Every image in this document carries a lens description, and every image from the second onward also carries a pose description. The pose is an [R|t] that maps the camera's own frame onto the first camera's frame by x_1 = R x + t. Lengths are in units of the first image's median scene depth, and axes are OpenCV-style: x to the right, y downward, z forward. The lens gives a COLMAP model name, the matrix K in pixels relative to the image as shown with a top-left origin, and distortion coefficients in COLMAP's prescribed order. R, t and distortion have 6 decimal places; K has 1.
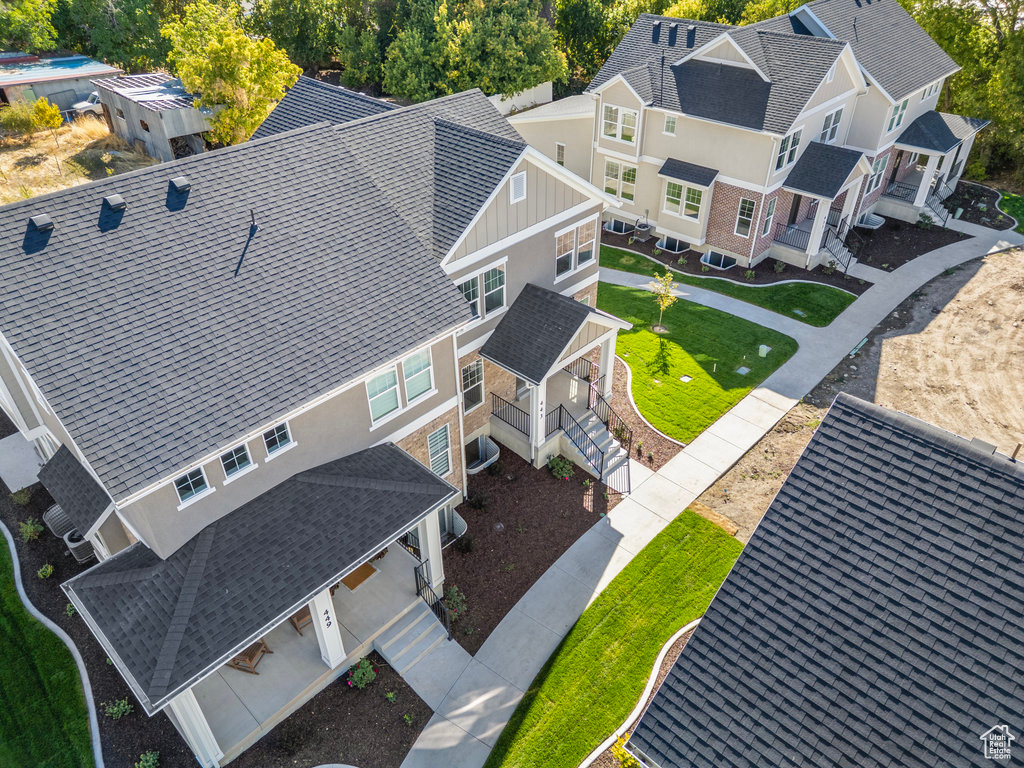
lens RADIAL K [[716.8, 0, 512.0], [0, 716.8, 384.0], [0, 0, 1]] dist [0.065356, -0.055691]
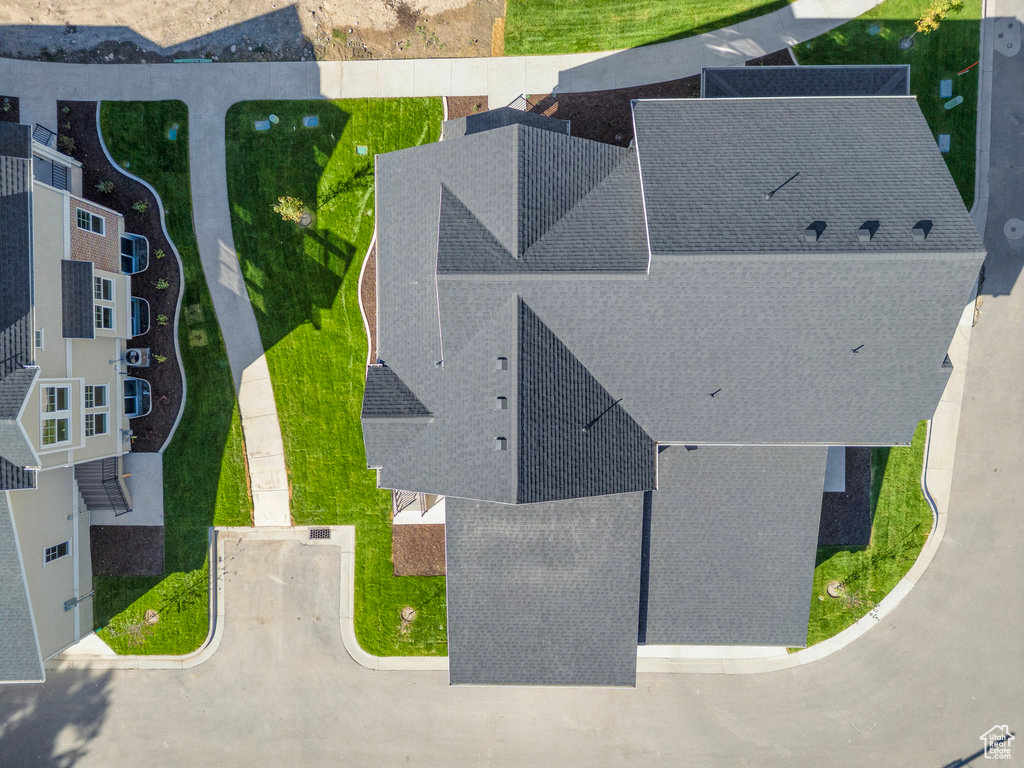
lens RADIAL K [[716.8, 0, 512.0], [0, 716.8, 384.0], [0, 0, 1]] dist [0.065356, -0.055691]
pose [[-0.689070, -0.724695, -0.000544, -0.206977], [0.440960, -0.419878, 0.793257, -1.123660], [-0.575097, 0.546369, 0.608887, 0.484893]]
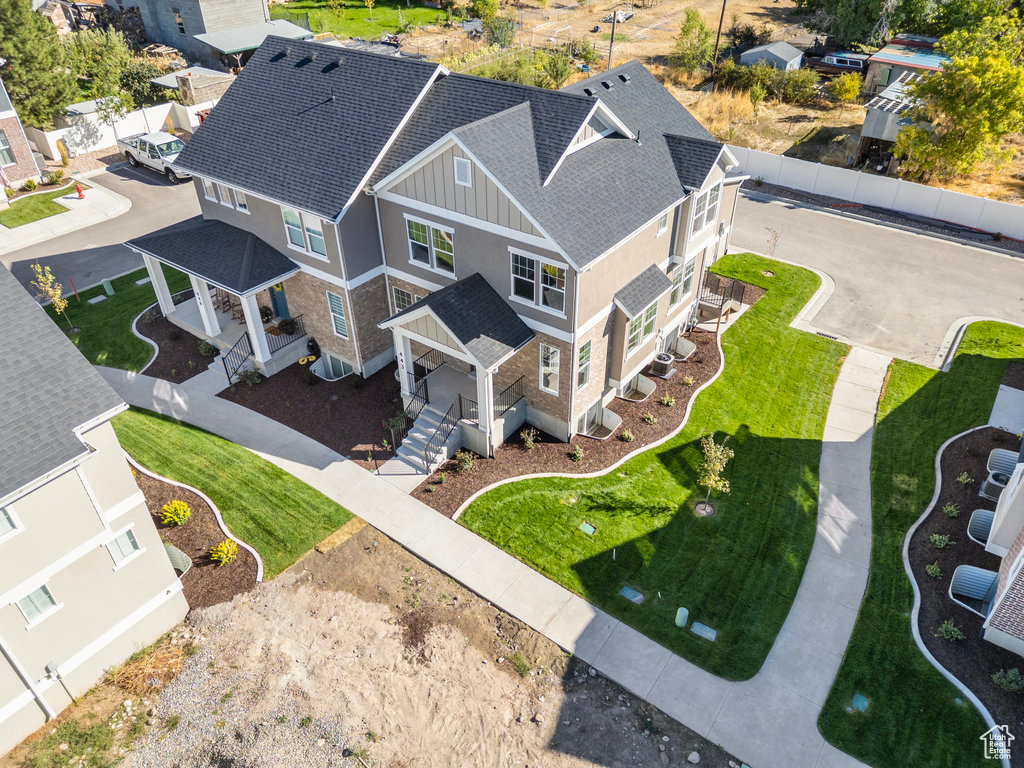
lens RADIAL K [[716.8, 0, 512.0], [0, 716.8, 384.0], [0, 0, 1]] dist [0.065356, -0.055691]
pose [[0.121960, 0.585780, -0.801241, 0.929814], [-0.579158, 0.697585, 0.421843, -0.483080], [0.806041, 0.412597, 0.424337, 0.657594]]
